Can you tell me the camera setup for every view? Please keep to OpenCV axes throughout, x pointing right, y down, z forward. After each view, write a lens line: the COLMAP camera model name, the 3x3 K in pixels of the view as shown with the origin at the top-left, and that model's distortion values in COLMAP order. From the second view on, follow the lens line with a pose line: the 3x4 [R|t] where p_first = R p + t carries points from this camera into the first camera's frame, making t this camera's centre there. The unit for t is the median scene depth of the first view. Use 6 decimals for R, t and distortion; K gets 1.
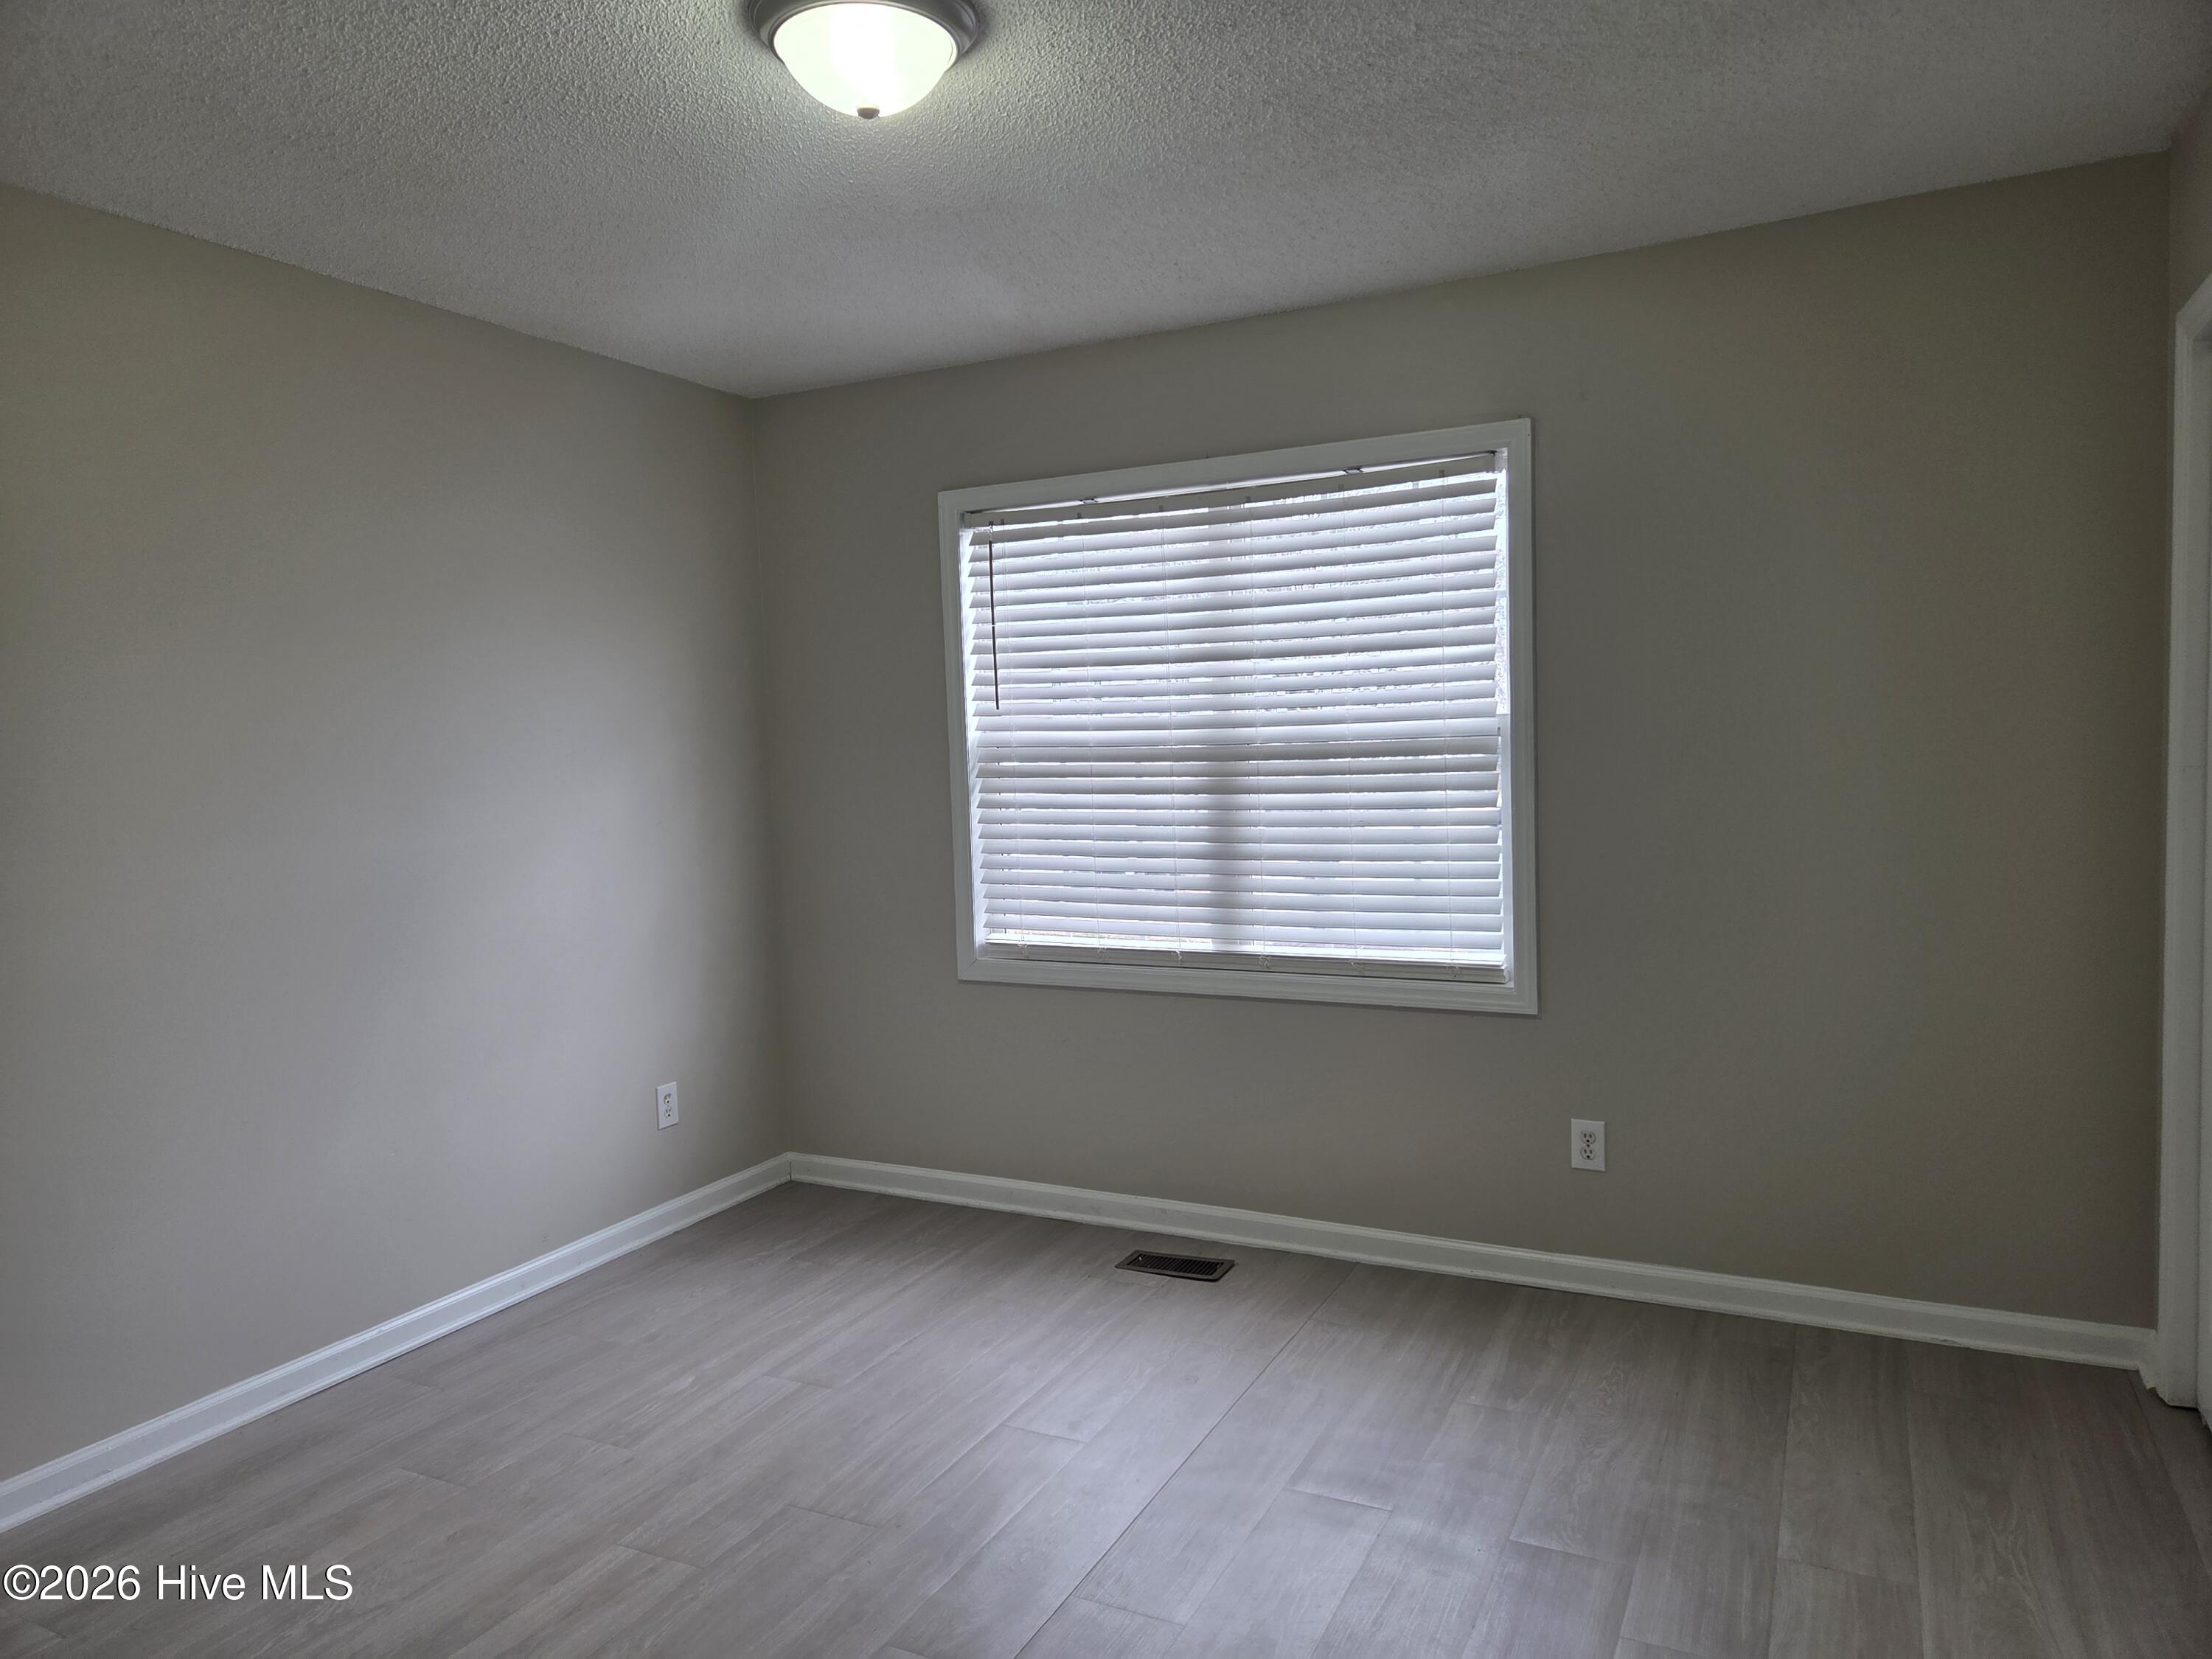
lens RADIAL K [[1466.1, 0, 1092.2], [0, 1466.1, 811.0], [0, 0, 1]] dist [0.082906, -0.071125]
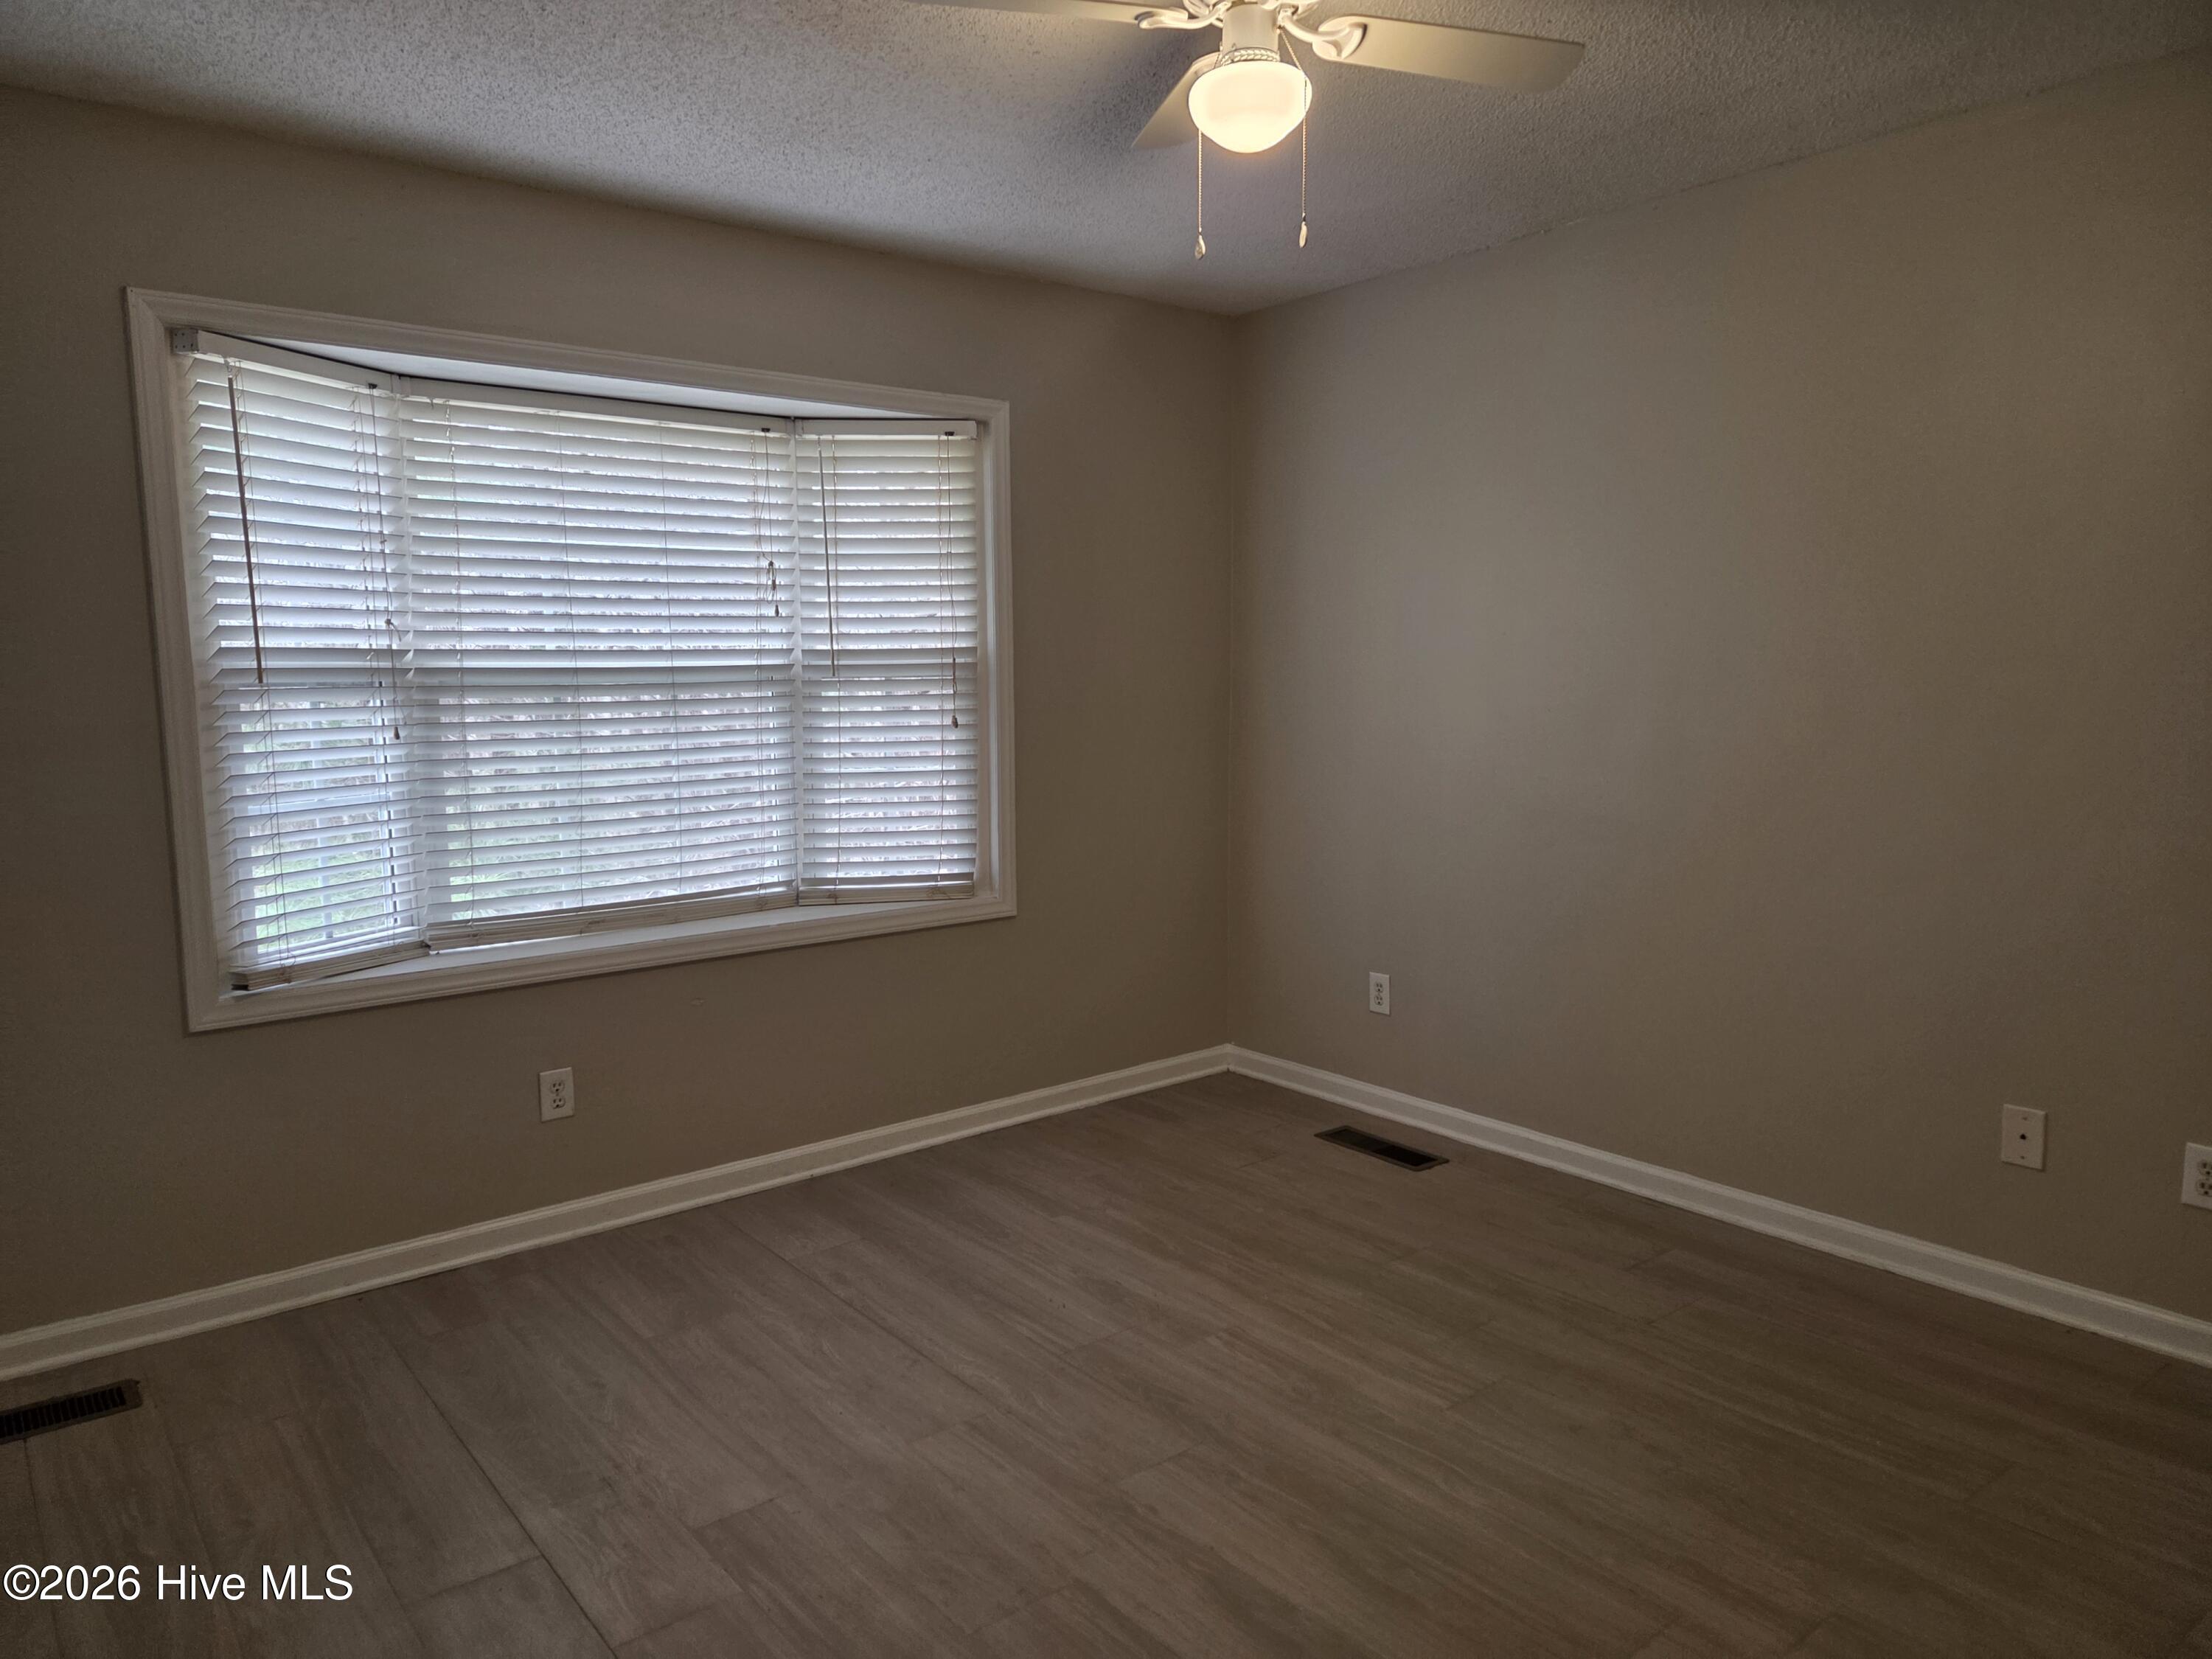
lens RADIAL K [[1466.1, 0, 1092.2], [0, 1466.1, 811.0], [0, 0, 1]] dist [0.082906, -0.071125]
pose [[0.409628, -0.063173, 0.910063, -0.707402], [0.050208, 0.997649, 0.046654, 0.010904], [-0.910870, 0.026581, 0.411837, 0.427071]]
